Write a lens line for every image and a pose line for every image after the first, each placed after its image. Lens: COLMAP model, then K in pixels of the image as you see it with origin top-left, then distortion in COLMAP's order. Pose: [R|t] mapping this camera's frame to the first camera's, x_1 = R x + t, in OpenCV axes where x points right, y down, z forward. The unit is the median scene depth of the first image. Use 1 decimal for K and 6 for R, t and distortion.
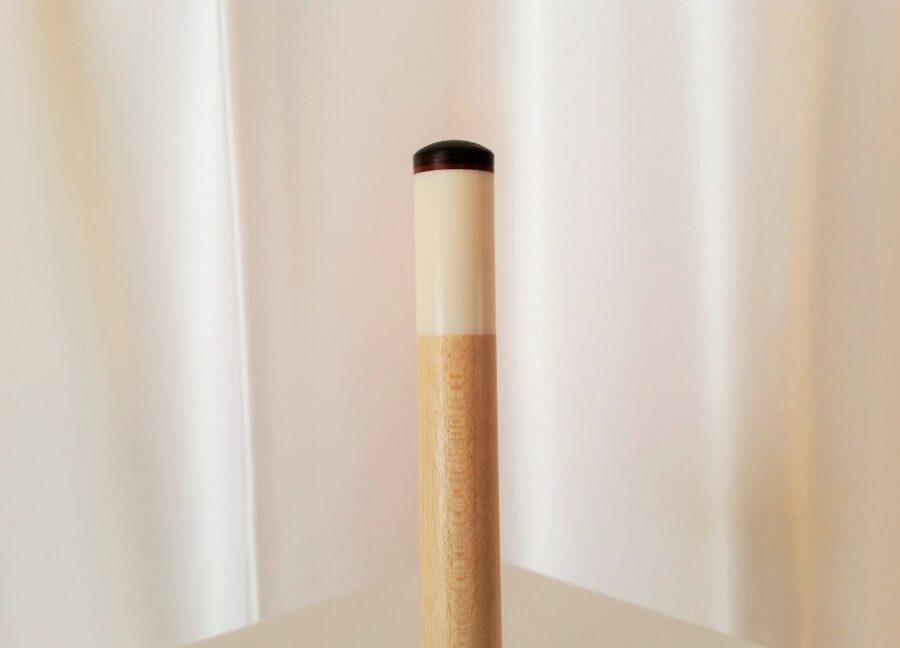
lens RADIAL K [[1097.6, 0, 445.9], [0, 1097.6, 325.1], [0, 0, 1]] dist [0.247248, 0.000000]
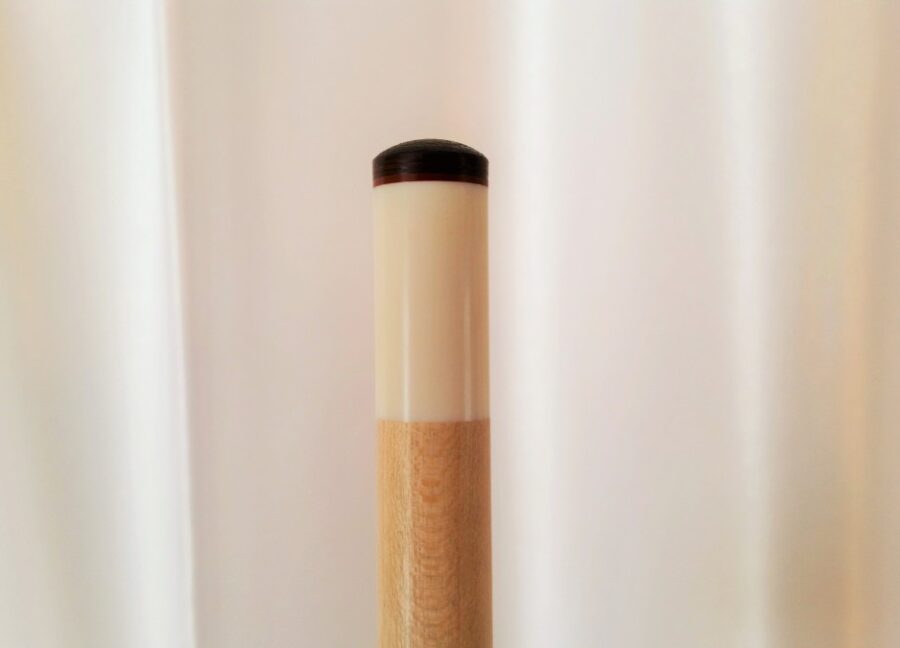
lens RADIAL K [[1097.6, 0, 453.1], [0, 1097.6, 323.1], [0, 0, 1]] dist [0.247248, 0.000000]
pose [[0.999910, 0.005209, 0.012400, 0.013762], [-0.005083, 0.999935, -0.010184, -0.045310], [-0.012452, 0.010120, 0.999871, 0.310521]]
